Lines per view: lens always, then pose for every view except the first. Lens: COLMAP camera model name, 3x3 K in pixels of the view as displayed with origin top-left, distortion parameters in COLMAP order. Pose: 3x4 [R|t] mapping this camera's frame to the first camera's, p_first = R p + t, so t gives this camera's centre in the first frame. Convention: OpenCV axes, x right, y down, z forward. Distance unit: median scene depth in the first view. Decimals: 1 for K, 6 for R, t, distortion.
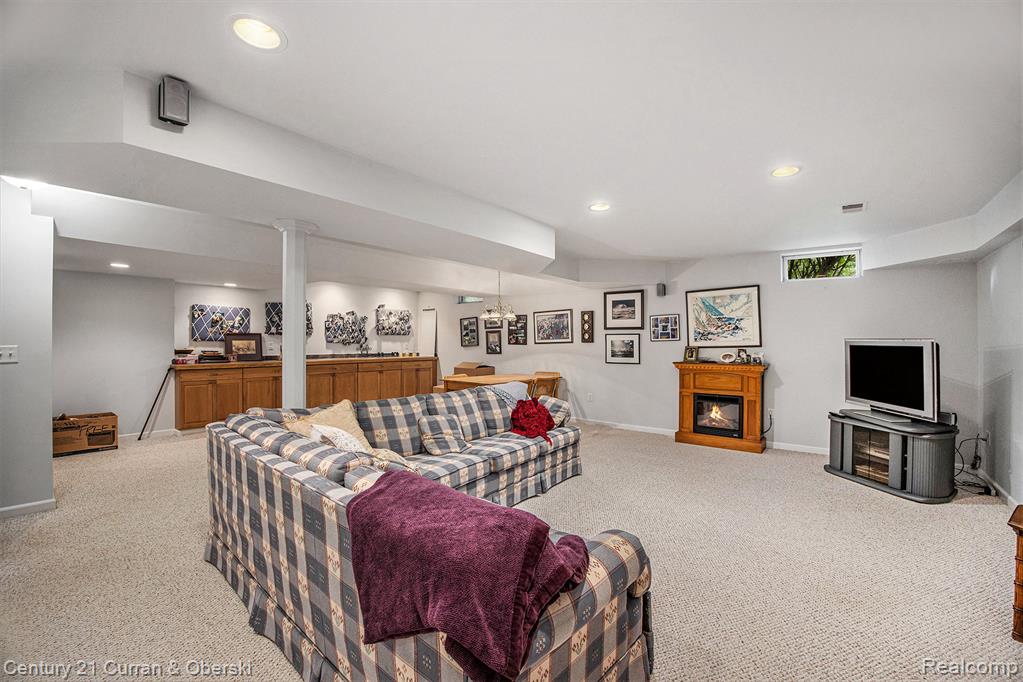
lens RADIAL K [[432.6, 0, 515.0], [0, 432.6, 342.0], [0, 0, 1]] dist [-0.004903, -0.000329]
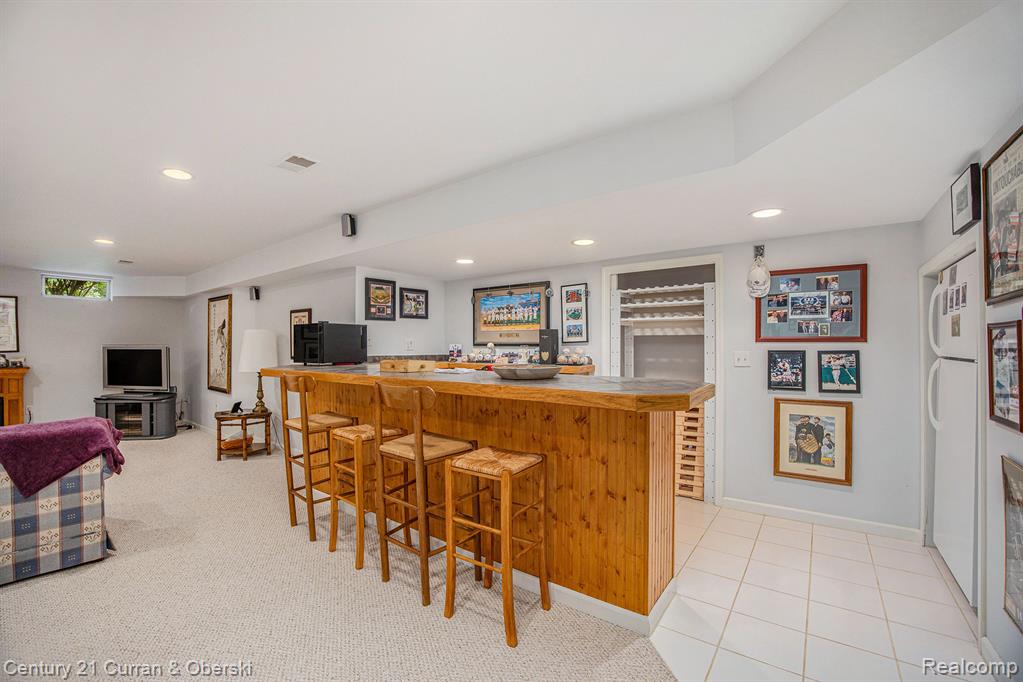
lens RADIAL K [[432.6, 0, 510.4], [0, 432.6, 347.2], [0, 0, 1]] dist [-0.004903, -0.000329]
pose [[0.029225, -0.008363, 0.999538, -0.641992], [0.008633, 0.999930, 0.008114, 0.001350], [-0.999536, 0.008392, 0.029295, -0.390530]]
